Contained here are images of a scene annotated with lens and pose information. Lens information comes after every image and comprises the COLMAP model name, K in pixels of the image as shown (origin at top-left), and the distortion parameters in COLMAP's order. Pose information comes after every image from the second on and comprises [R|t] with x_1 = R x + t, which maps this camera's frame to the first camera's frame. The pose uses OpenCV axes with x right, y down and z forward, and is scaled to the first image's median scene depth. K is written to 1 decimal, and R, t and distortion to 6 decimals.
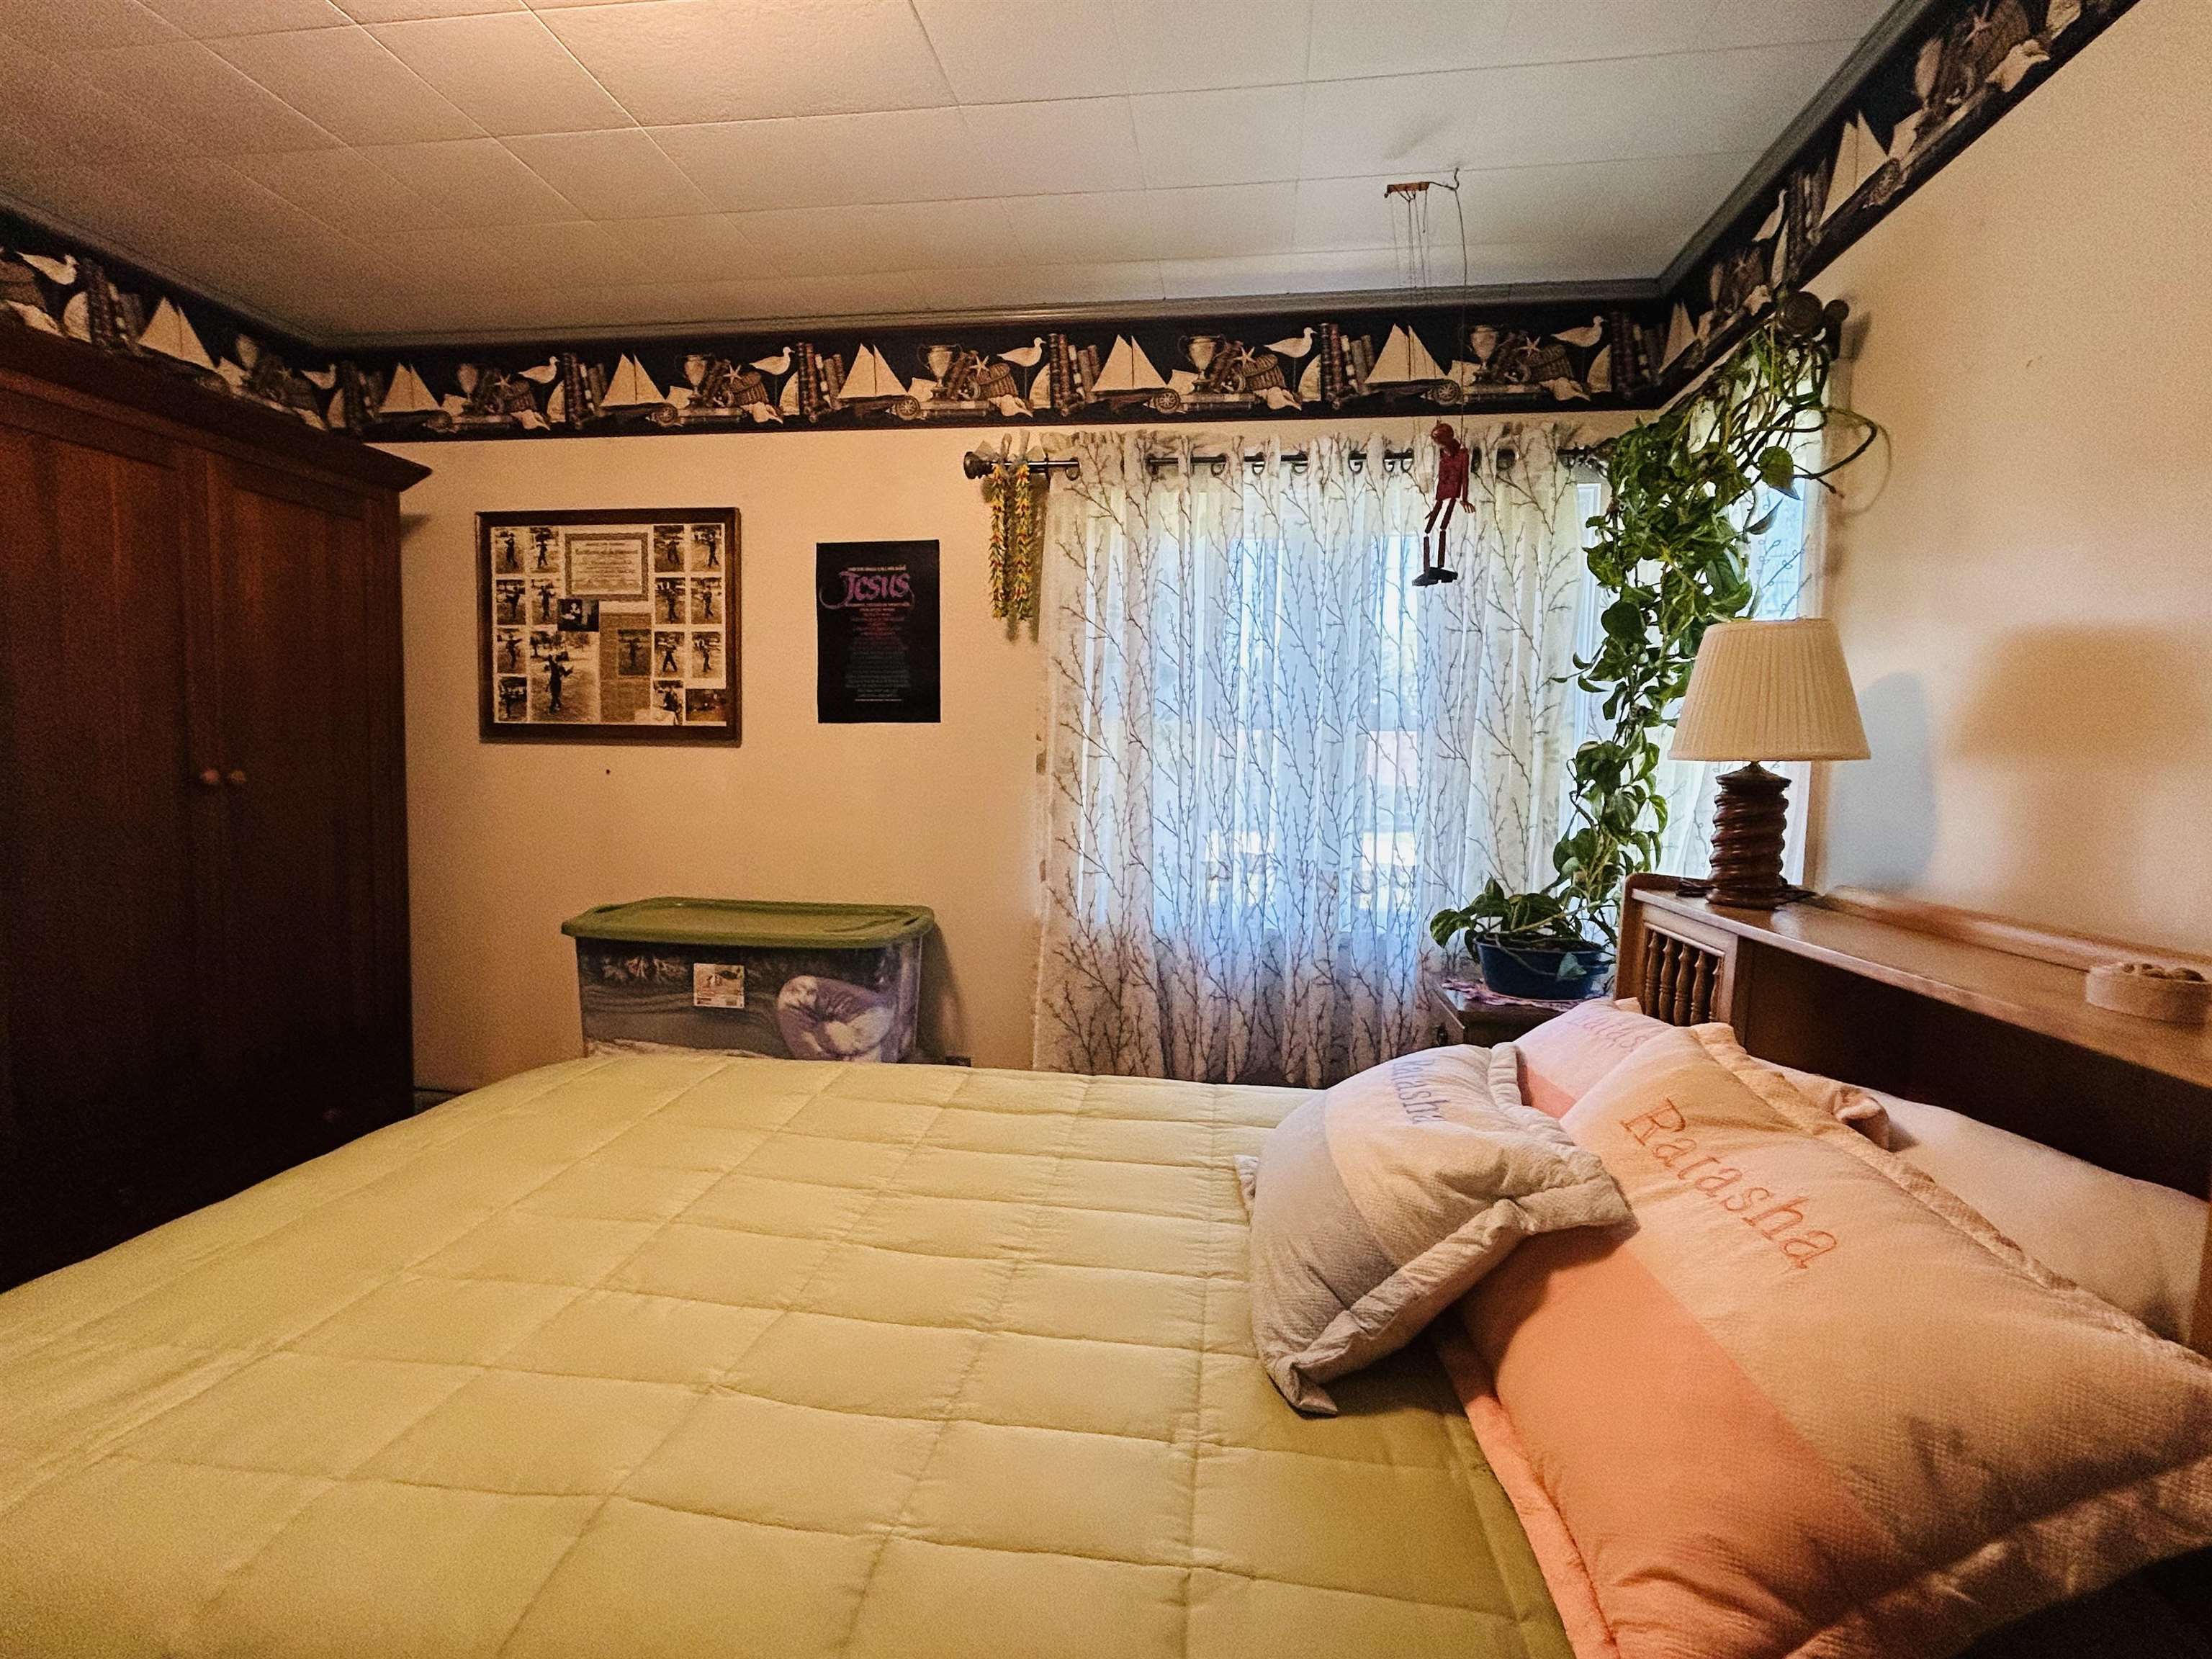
lens RADIAL K [[1103.2, 0, 1106.8], [0, 1103.2, 826.4], [0, 0, 1]] dist [-0.000696, -0.001094]
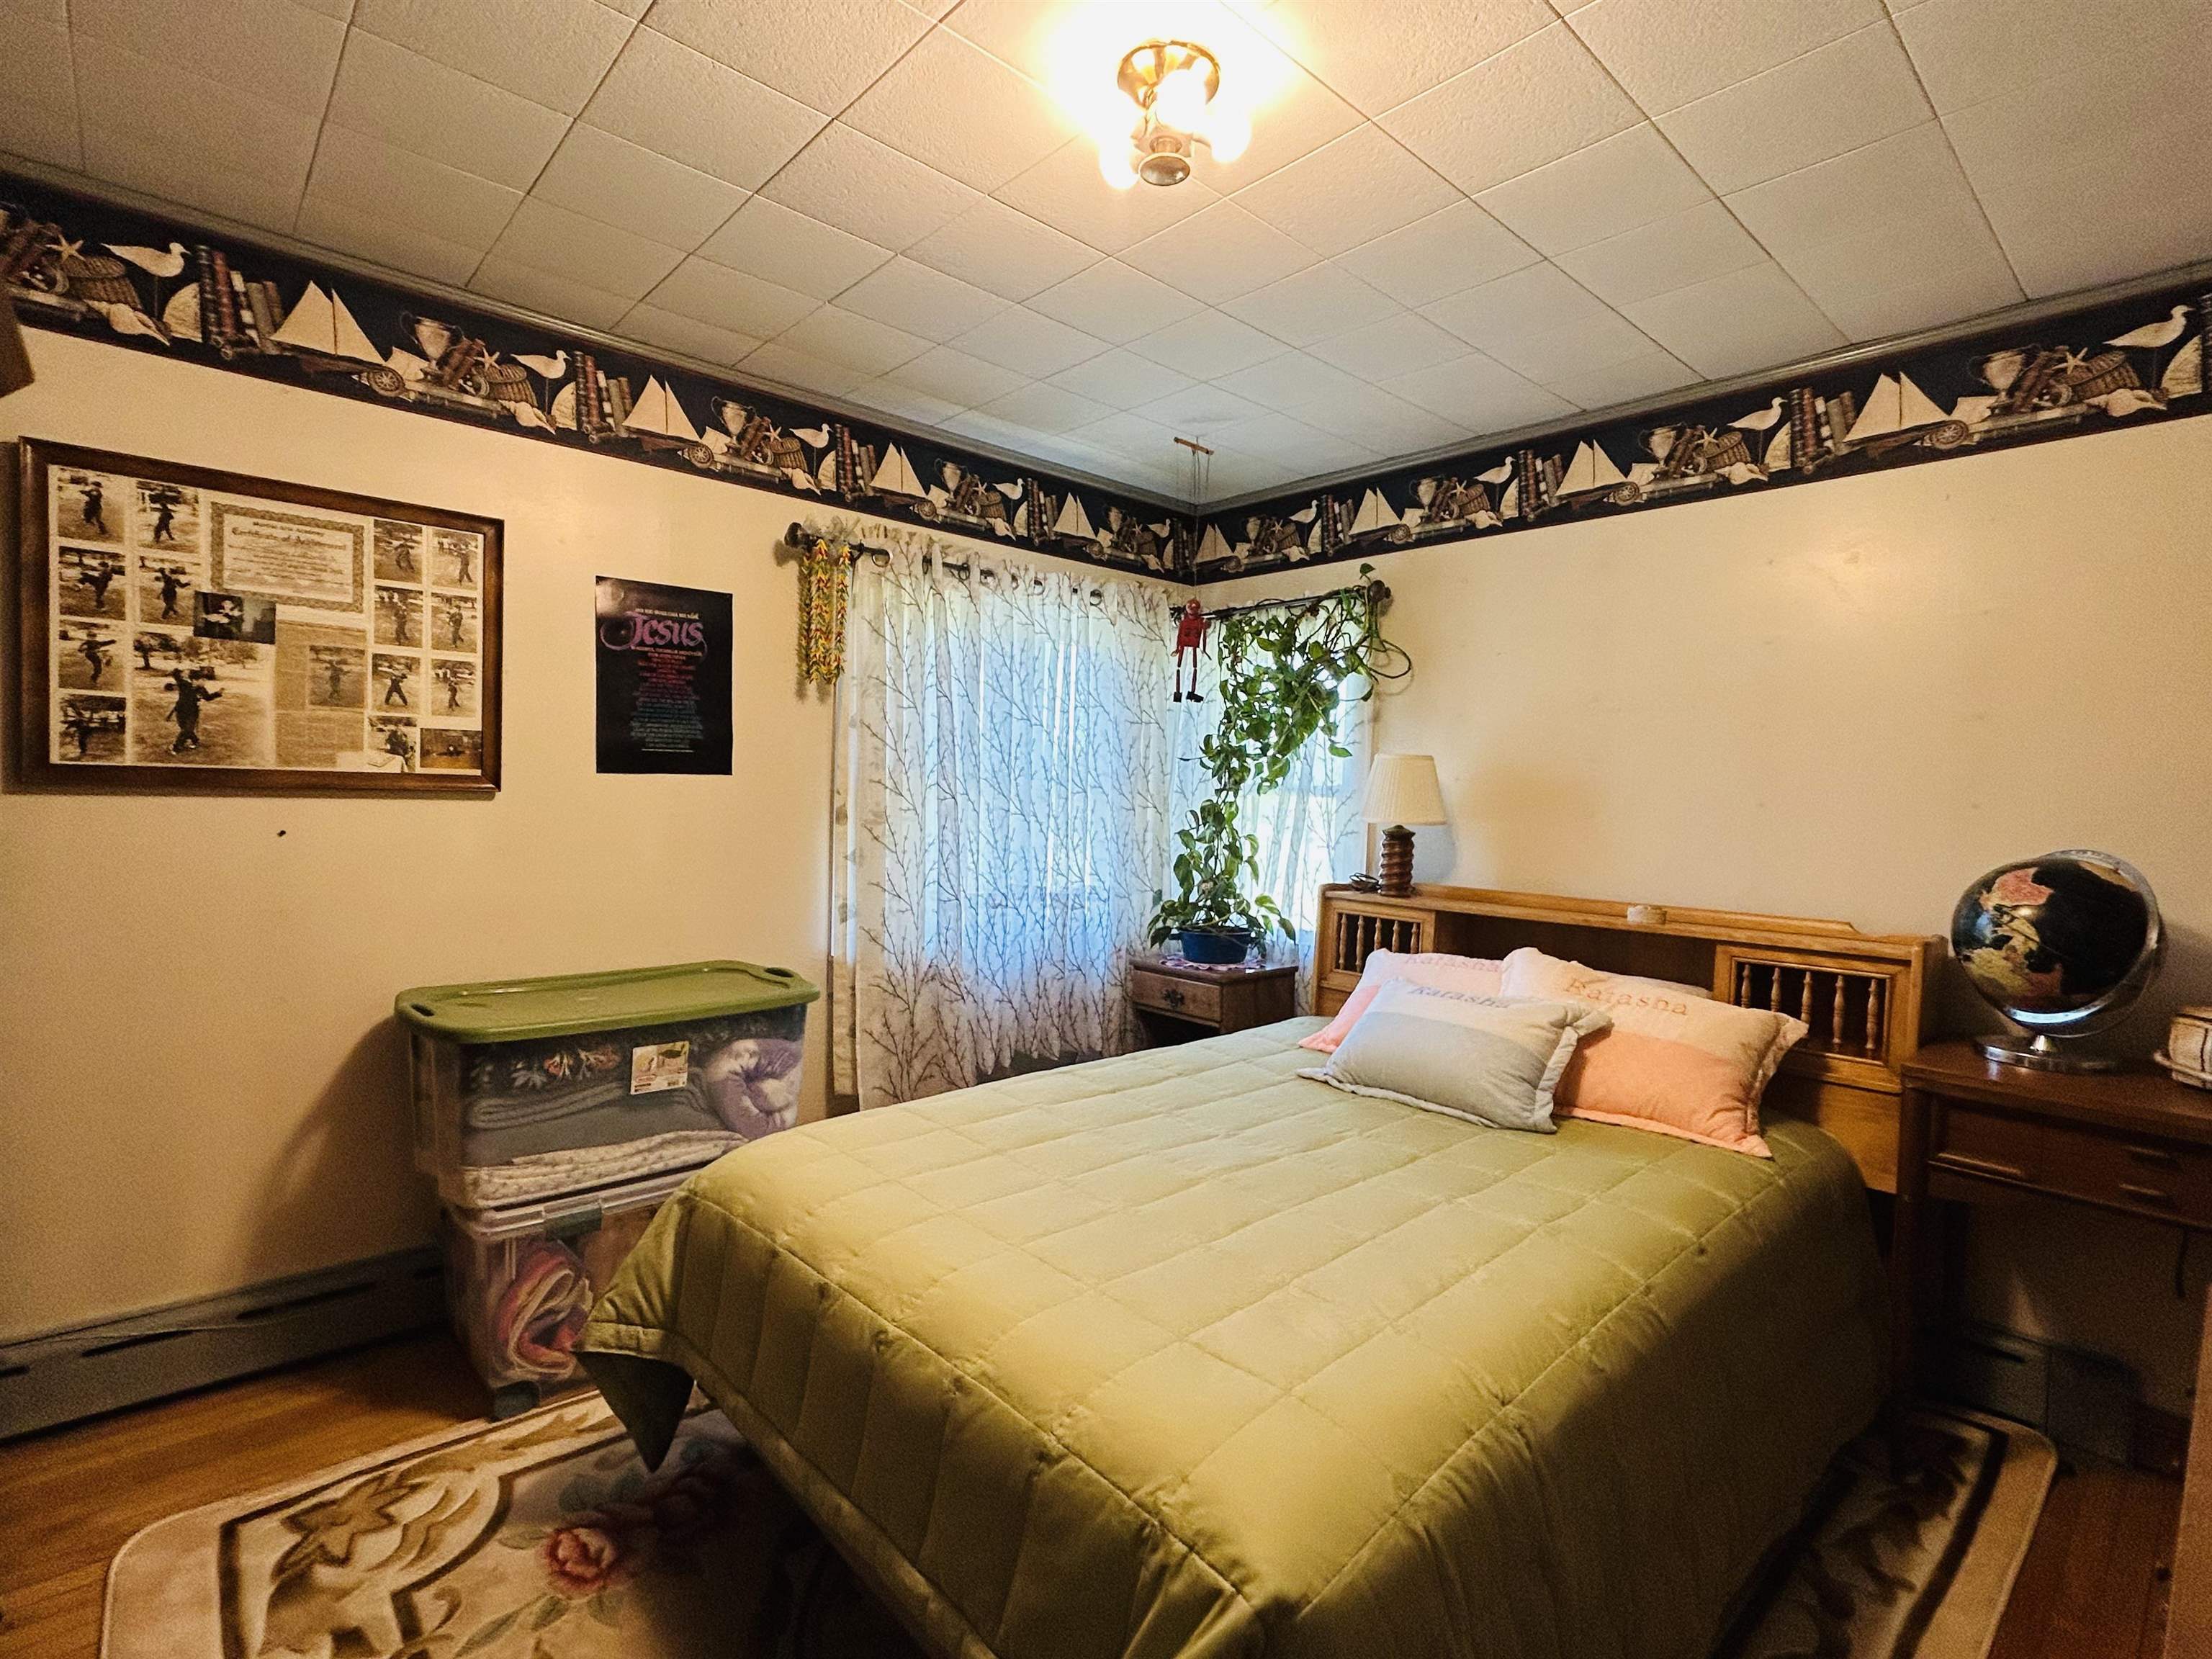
lens RADIAL K [[1055.6, 0, 1097.8], [0, 1055.6, 835.0], [0, 0, 1]] dist [-0.009889, 0.004650]
pose [[0.632400, -0.030427, 0.774044, -0.695742], [0.038368, 0.999232, 0.007931, -0.035740], [-0.773691, 0.024683, 0.633082, 0.141815]]
